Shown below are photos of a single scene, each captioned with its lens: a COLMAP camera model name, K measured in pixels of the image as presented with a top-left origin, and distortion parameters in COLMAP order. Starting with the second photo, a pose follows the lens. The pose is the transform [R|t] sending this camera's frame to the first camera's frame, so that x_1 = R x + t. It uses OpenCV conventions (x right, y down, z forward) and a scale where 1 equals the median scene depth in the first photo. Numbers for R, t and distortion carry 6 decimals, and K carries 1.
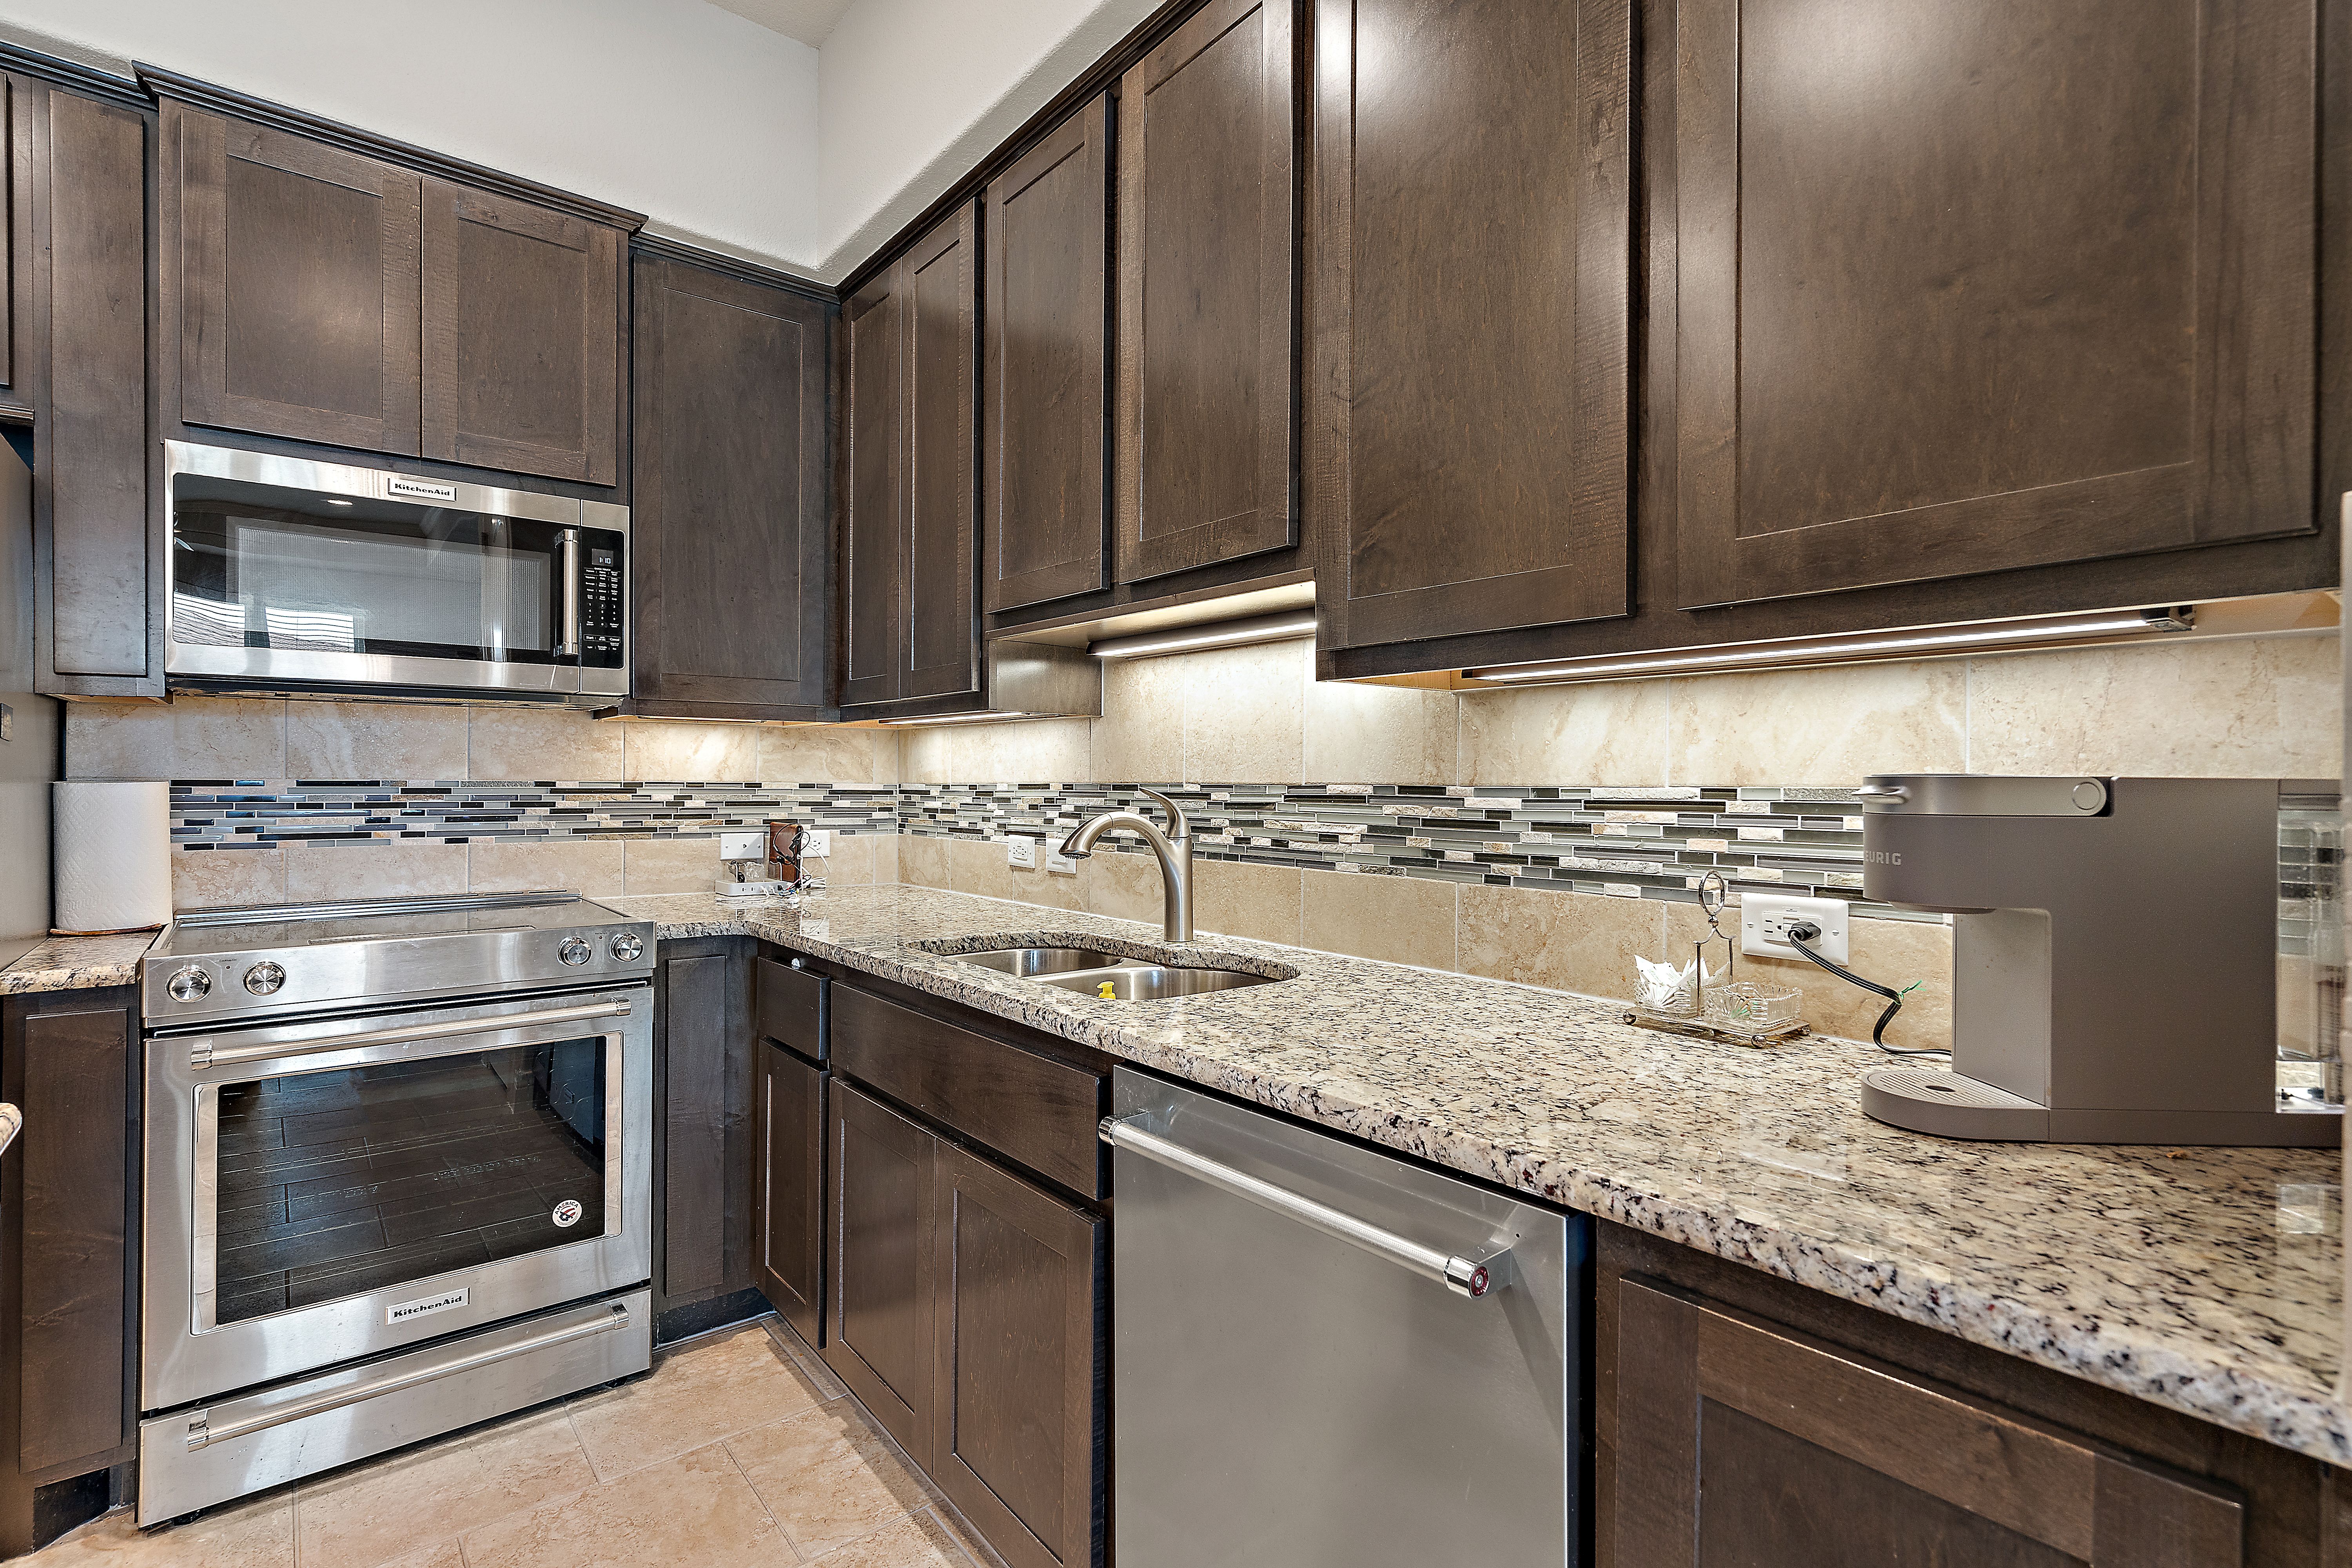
lens RADIAL K [[1107.2, 0, 1172.9], [0, 1107.2, 779.6], [0, 0, 1]] dist [0.001657, 0.000786]
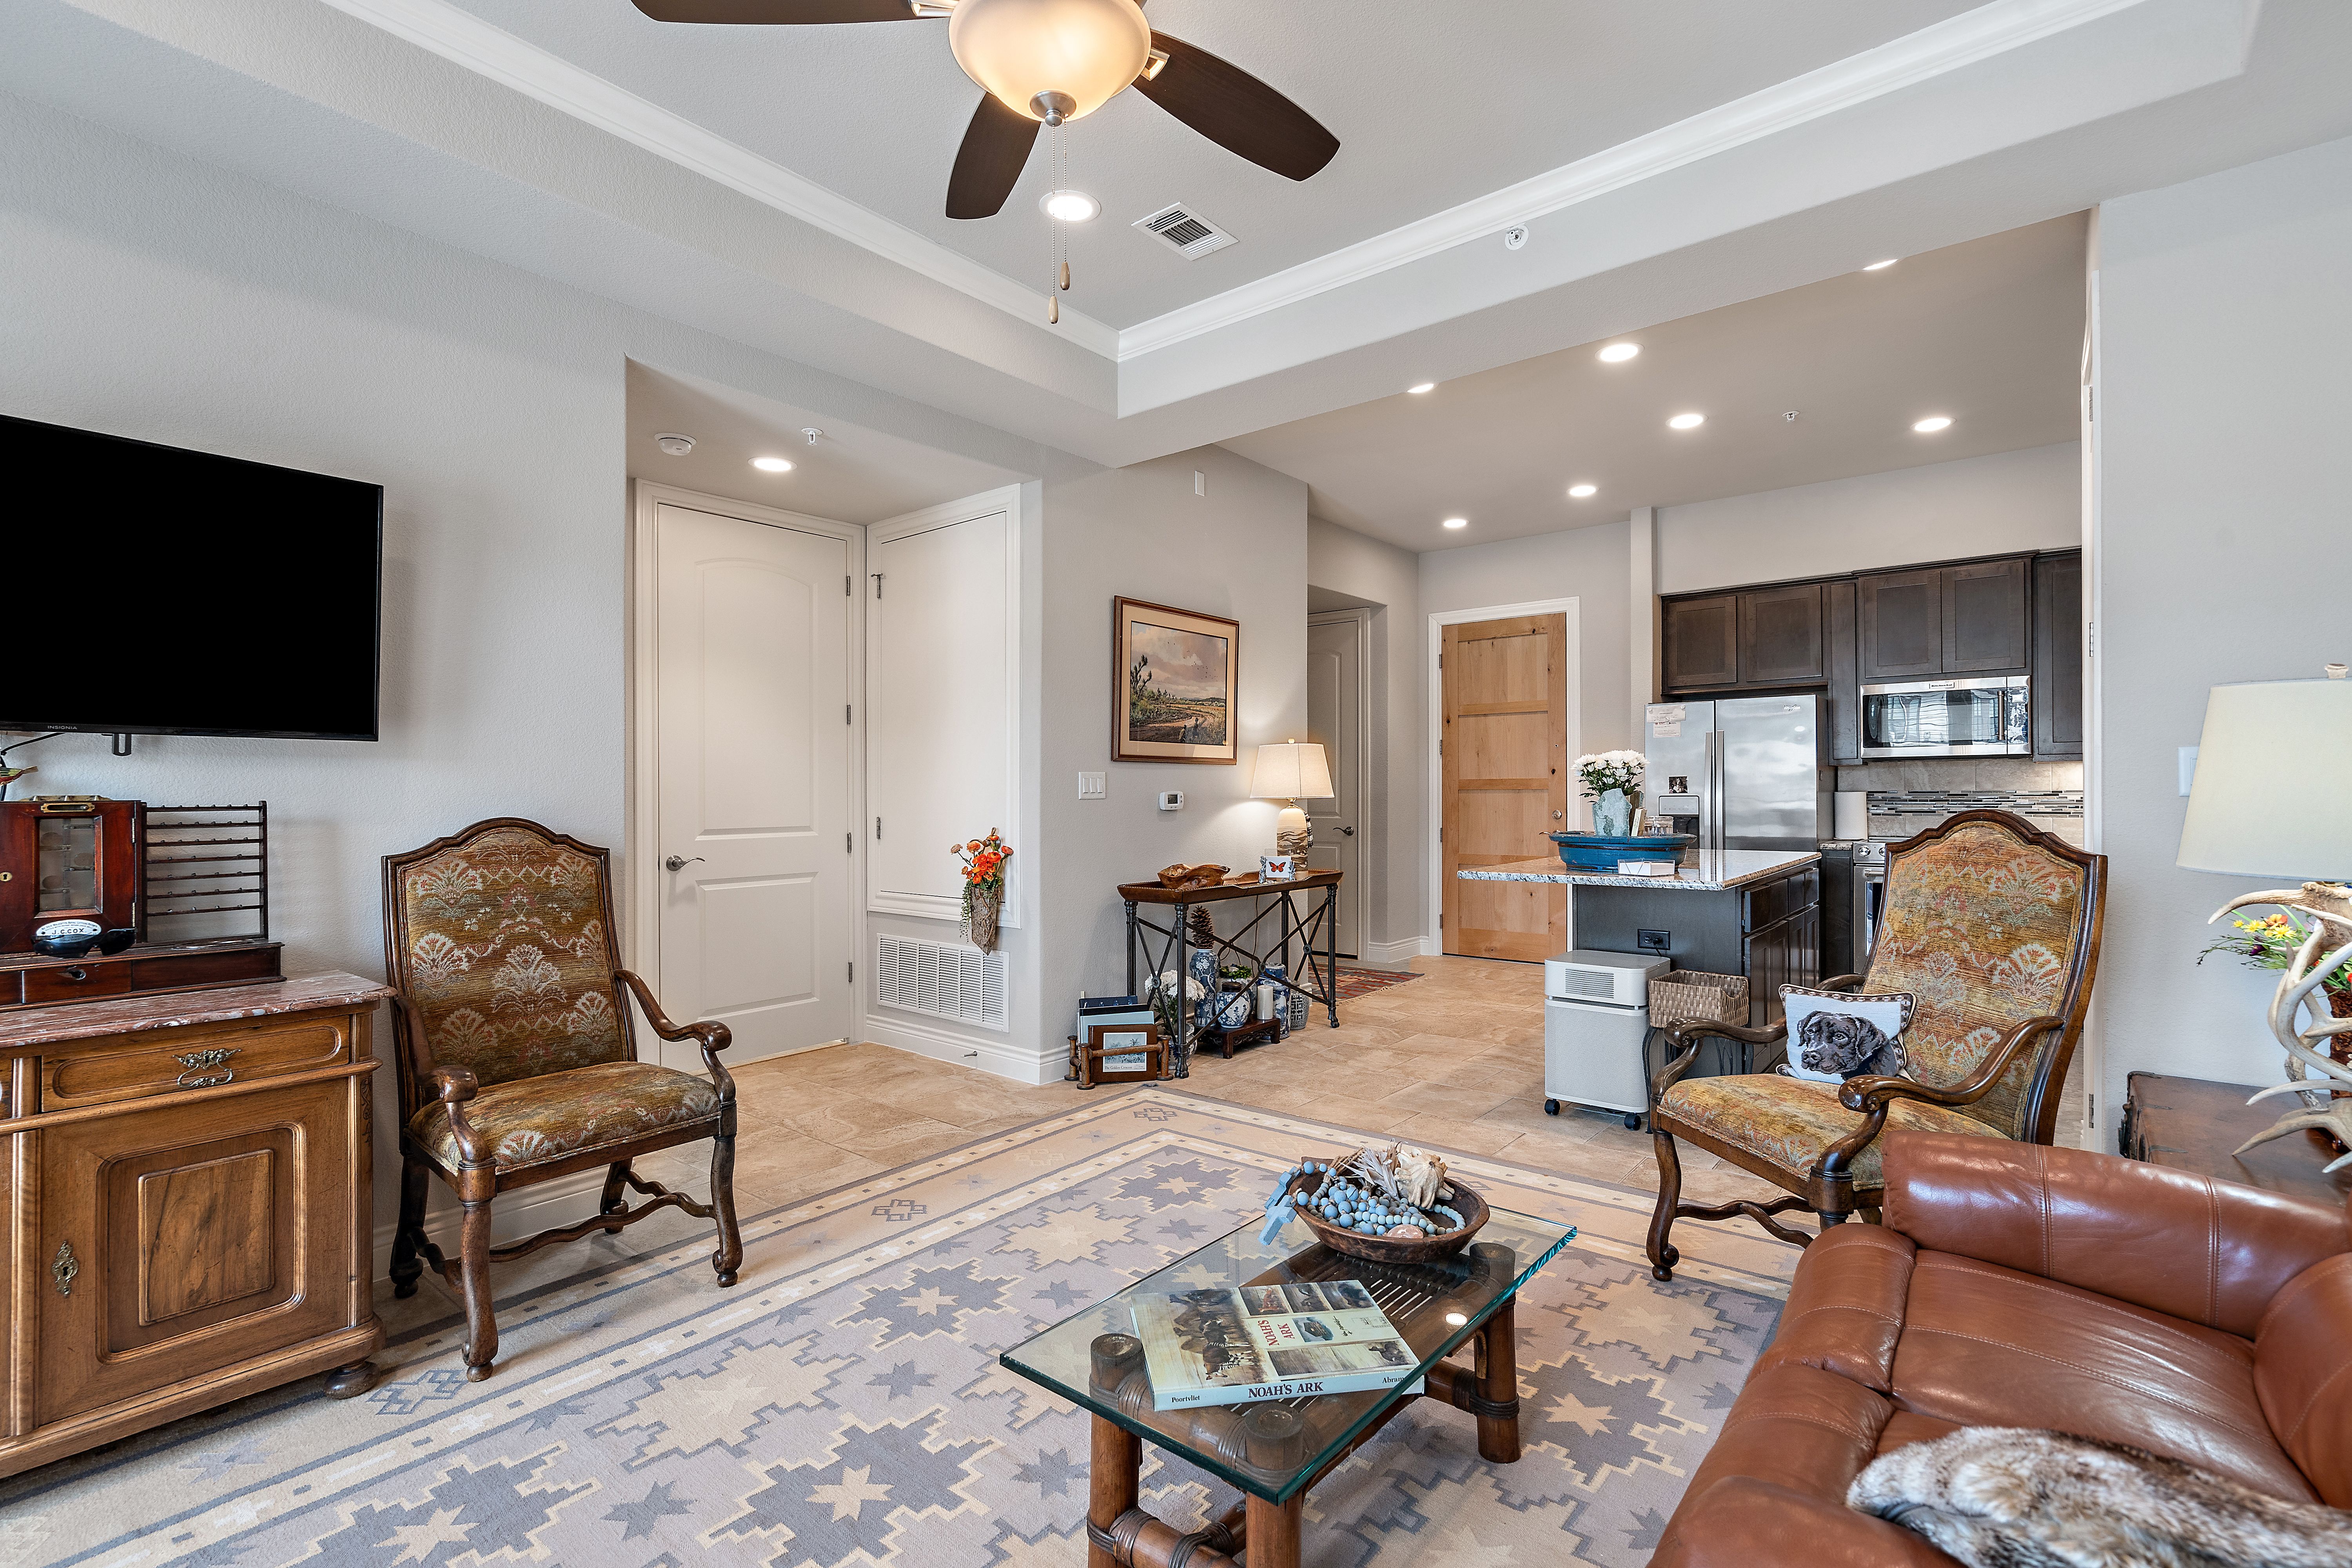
lens RADIAL K [[1064.7, 0, 1175.9], [0, 1064.7, 790.1], [0, 0, 1]] dist [-0.002807, 0.000606]
pose [[0.200346, -0.008168, -0.979691, 1.390284], [0.007767, 0.999947, -0.006748, 0.002018], [0.979694, -0.006257, 0.200399, -1.268210]]
